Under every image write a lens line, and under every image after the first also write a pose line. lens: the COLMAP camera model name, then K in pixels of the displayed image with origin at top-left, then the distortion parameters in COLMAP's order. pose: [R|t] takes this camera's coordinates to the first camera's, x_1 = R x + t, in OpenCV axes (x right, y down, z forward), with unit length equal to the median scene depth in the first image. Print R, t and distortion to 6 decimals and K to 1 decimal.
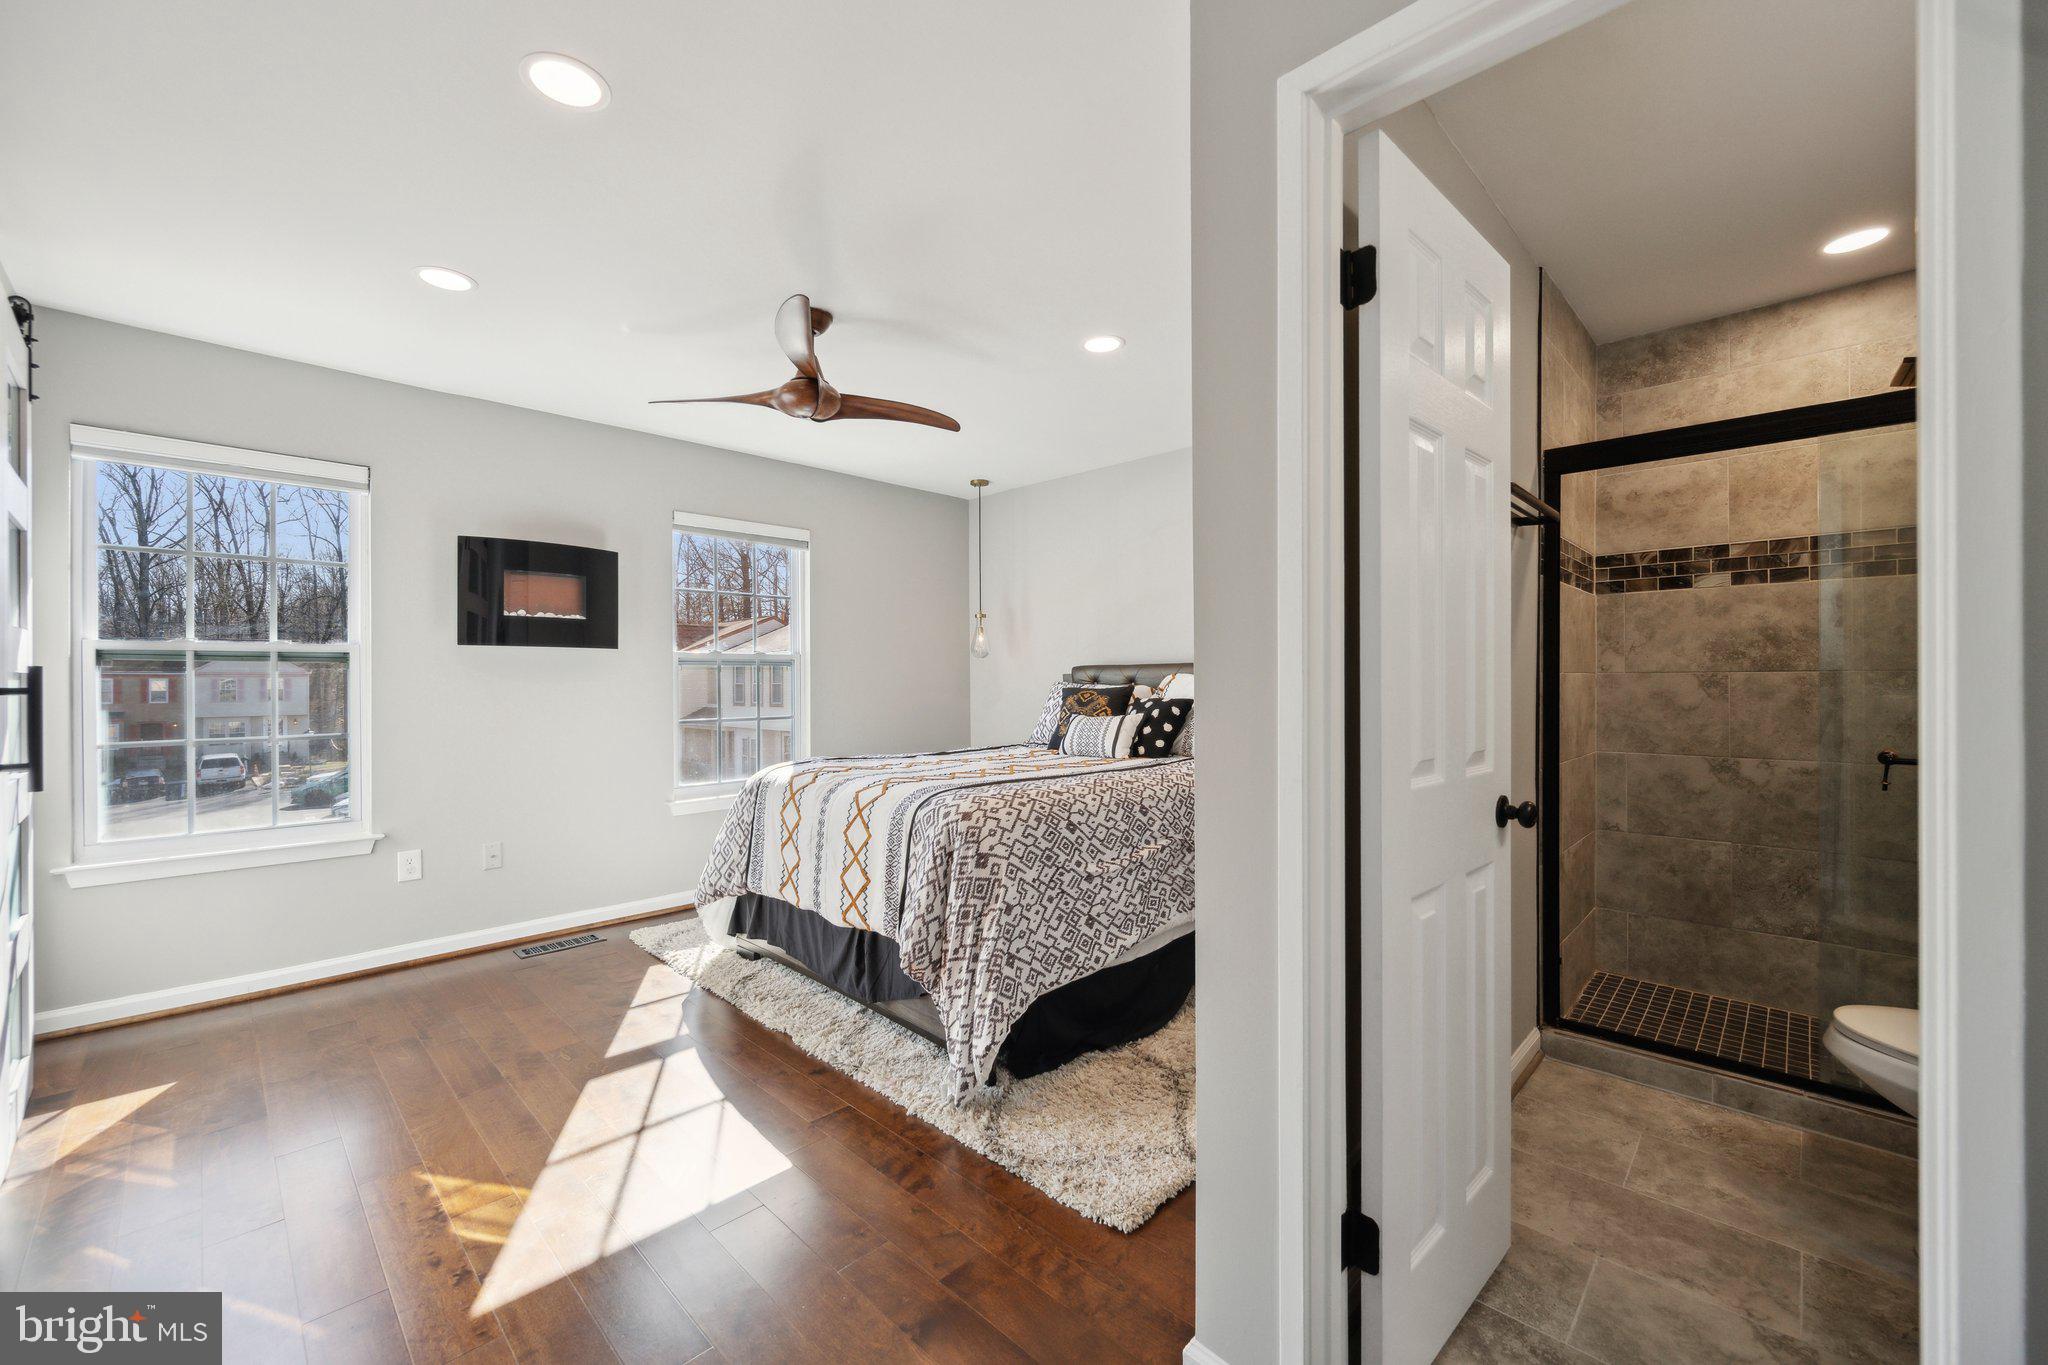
lens RADIAL K [[814.3, 0, 1017.9], [0, 814.3, 689.9], [0, 0, 1]] dist [-0.004034, 0.001053]
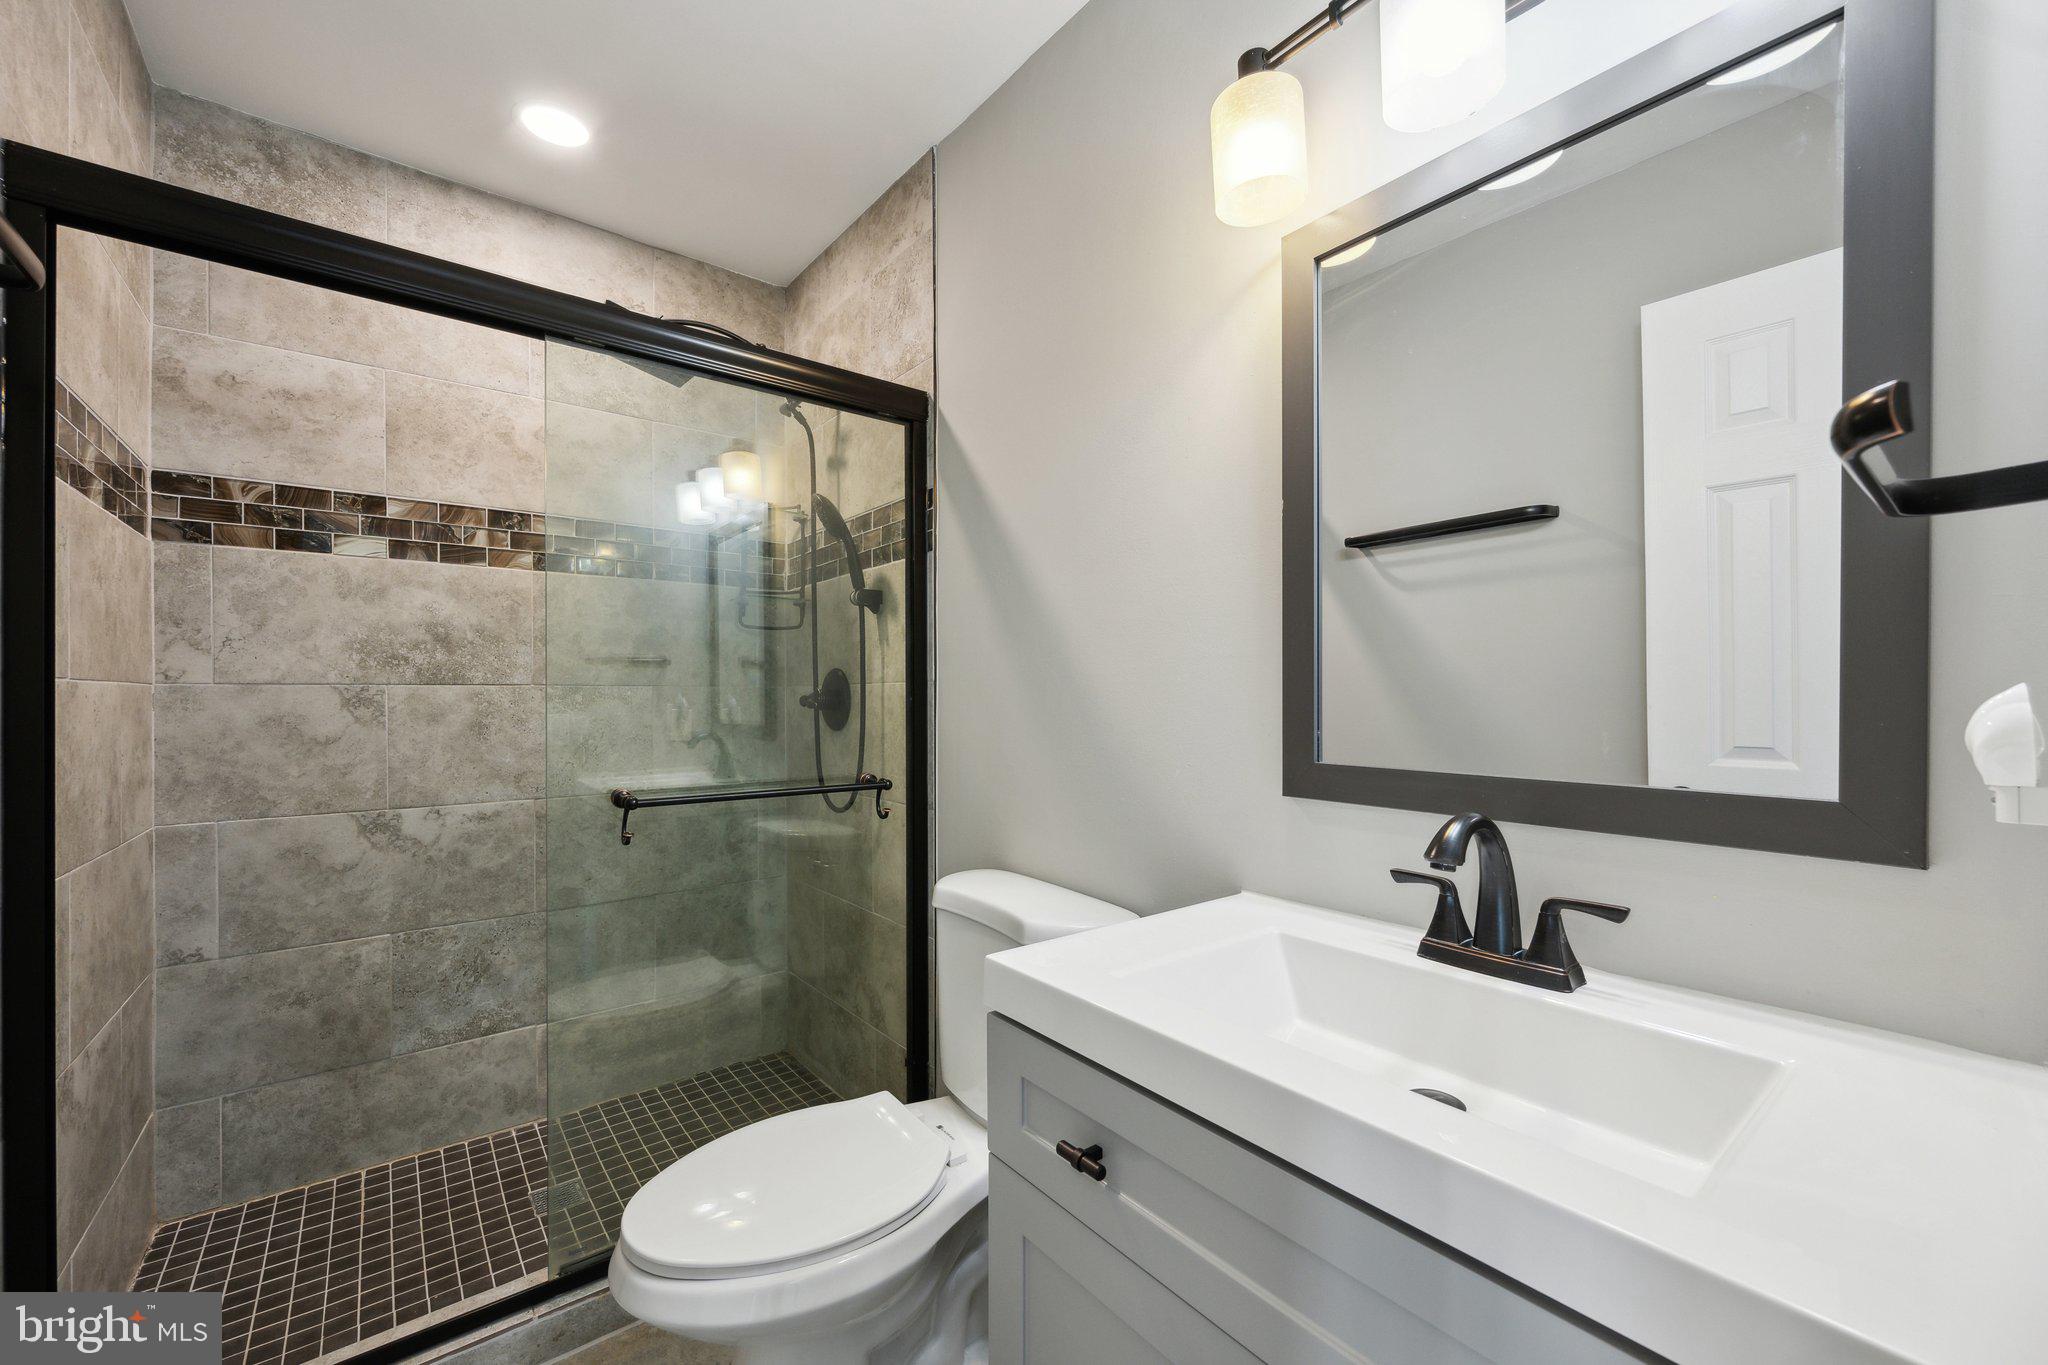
lens RADIAL K [[814.3, 0, 1030.2], [0, 814.3, 691.2], [0, 0, 1]] dist [-0.004034, 0.001053]
pose [[0.120191, 0.005353, 0.992736, 0.258434], [0.012073, 0.999904, -0.006854, -0.005314], [-0.992677, 0.012810, 0.120115, 0.373979]]
